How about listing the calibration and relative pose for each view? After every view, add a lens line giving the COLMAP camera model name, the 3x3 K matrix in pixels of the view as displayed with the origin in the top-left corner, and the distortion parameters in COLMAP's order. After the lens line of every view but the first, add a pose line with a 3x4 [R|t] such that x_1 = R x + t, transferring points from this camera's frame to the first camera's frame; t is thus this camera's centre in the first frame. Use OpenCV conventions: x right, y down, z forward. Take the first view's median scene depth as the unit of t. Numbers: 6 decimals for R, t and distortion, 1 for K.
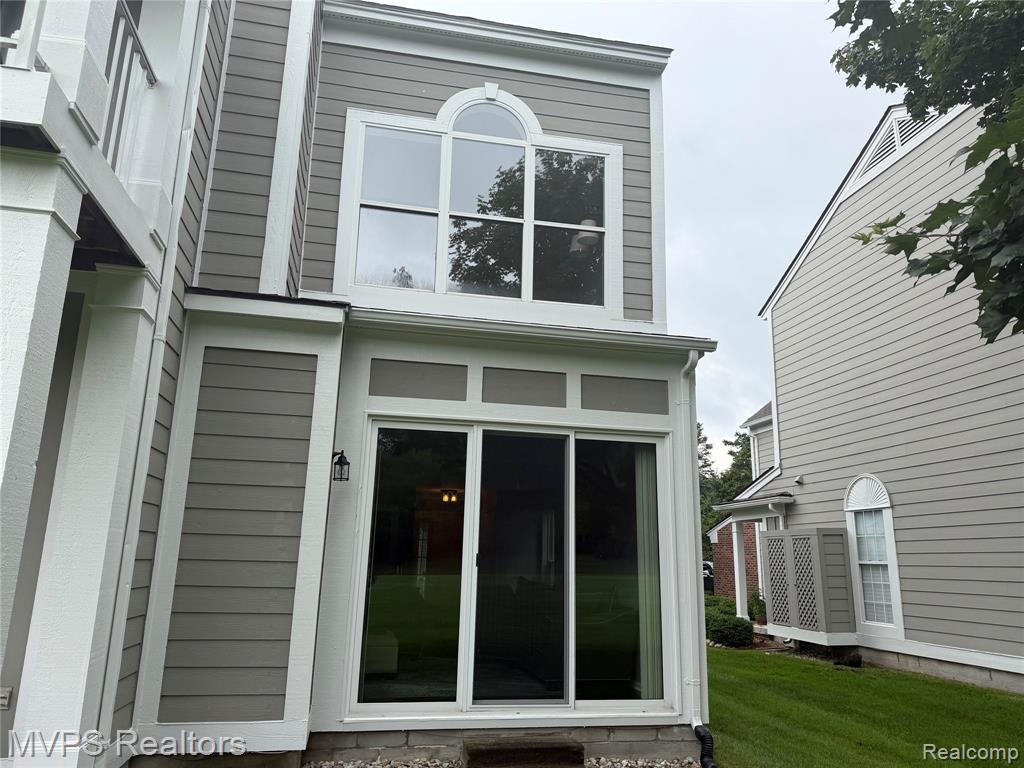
lens RADIAL K [[751.5, 0, 512.0], [0, 751.5, 384.0], [0, 0, 1]] dist [0.080257, -0.001828]
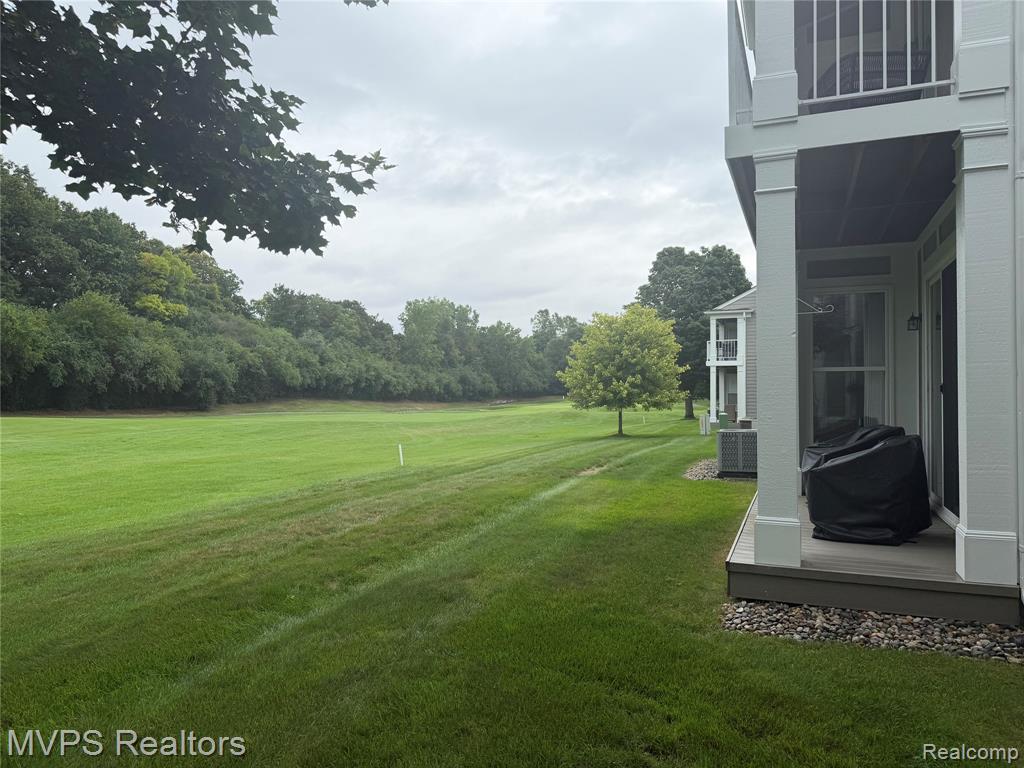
lens RADIAL K [[751.5, 0, 512.0], [0, 751.5, 384.0], [0, 0, 1]] dist [0.080257, -0.001828]
pose [[-0.548490, -0.037479, -0.835317, 0.565779], [0.183175, 0.969343, -0.163770, 0.188506], [0.815847, -0.242835, -0.524810, 0.700633]]
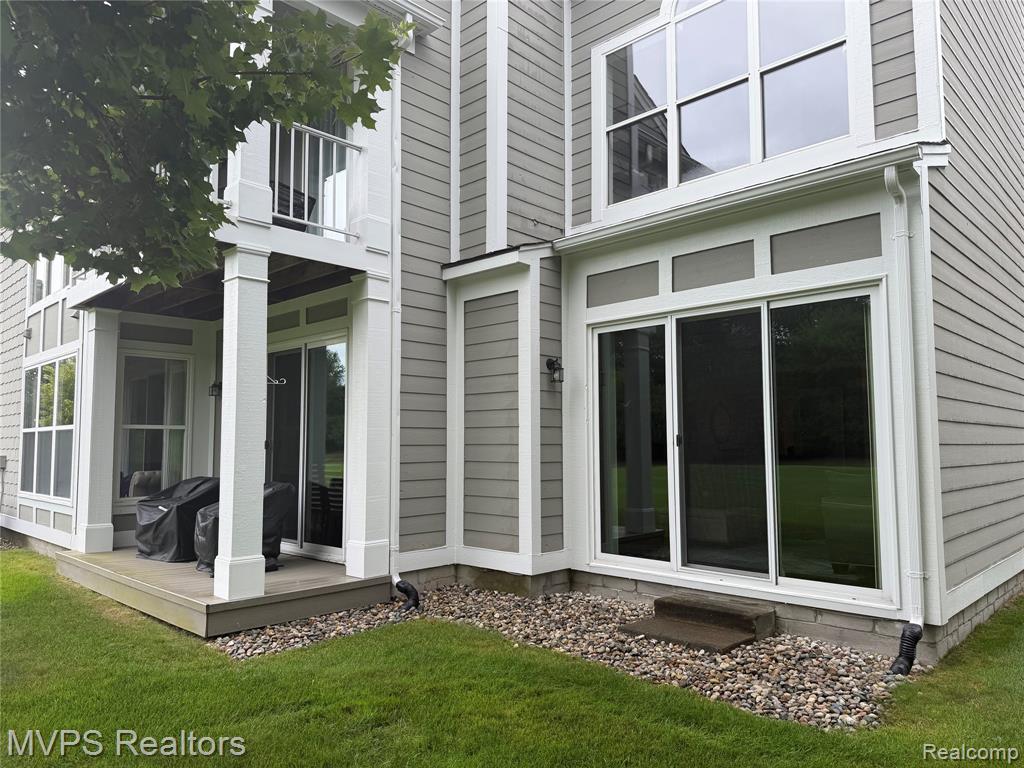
lens RADIAL K [[751.5, 0, 512.0], [0, 751.5, 384.0], [0, 0, 1]] dist [0.080257, -0.001828]
pose [[0.543364, -0.097527, -0.833813, 0.723540], [0.212970, 0.976751, 0.024539, 0.077445], [0.812034, -0.190910, 0.551502, 0.231296]]
